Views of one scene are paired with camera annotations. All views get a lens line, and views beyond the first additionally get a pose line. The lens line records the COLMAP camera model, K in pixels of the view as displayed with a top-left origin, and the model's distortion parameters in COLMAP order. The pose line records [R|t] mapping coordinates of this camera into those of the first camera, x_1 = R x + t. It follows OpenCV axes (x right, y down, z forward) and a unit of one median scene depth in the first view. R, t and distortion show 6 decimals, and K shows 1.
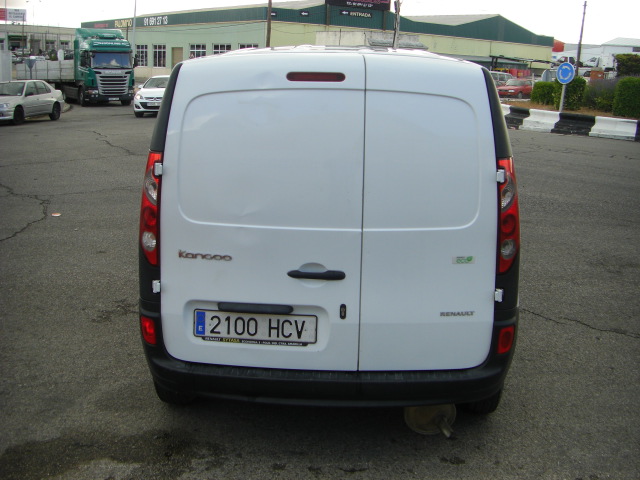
lens RADIAL K [[739.1, 0, 320.0], [0, 739.1, 240.0], [0, 0, 1]] dist [-0.165233, 0.089419]
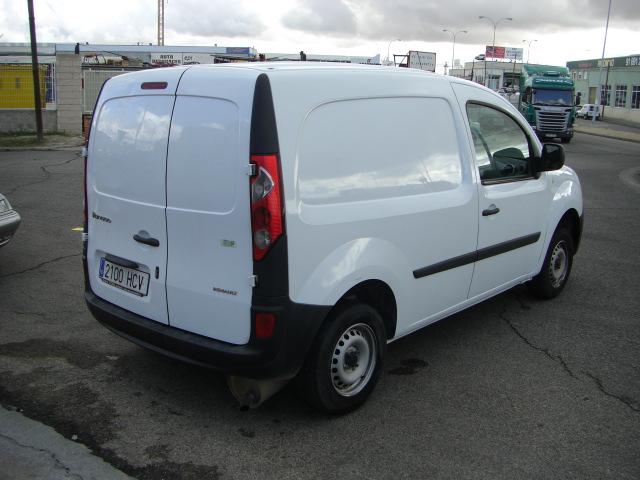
lens RADIAL K [[739.1, 0, 320.0], [0, 739.1, 240.0], [0, 0, 1]] dist [-0.165233, 0.089419]
pose [[0.778945, 0.121968, -0.615116, 0.968693], [-0.154800, 0.987946, -0.000135, 0.000192], [0.607685, 0.095325, 0.788437, 0.182245]]
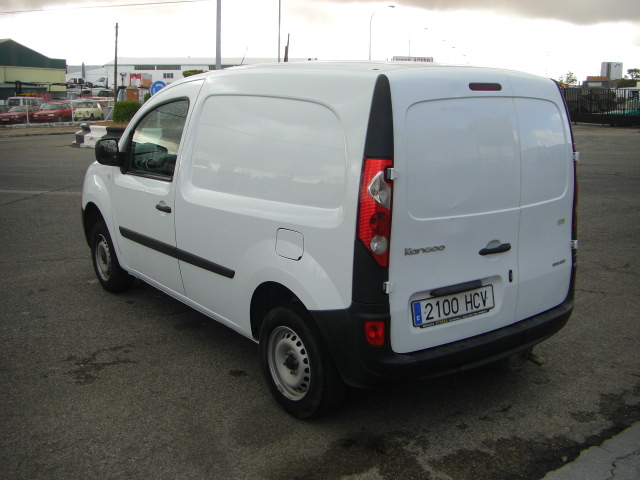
lens RADIAL K [[739.1, 0, 320.0], [0, 739.1, 240.0], [0, 0, 1]] dist [-0.165233, 0.089419]
pose [[0.768122, -0.149090, 0.622705, -0.935631], [0.167871, 0.985387, 0.028852, -0.049224], [-0.617906, 0.082372, 0.781925, 0.231450]]
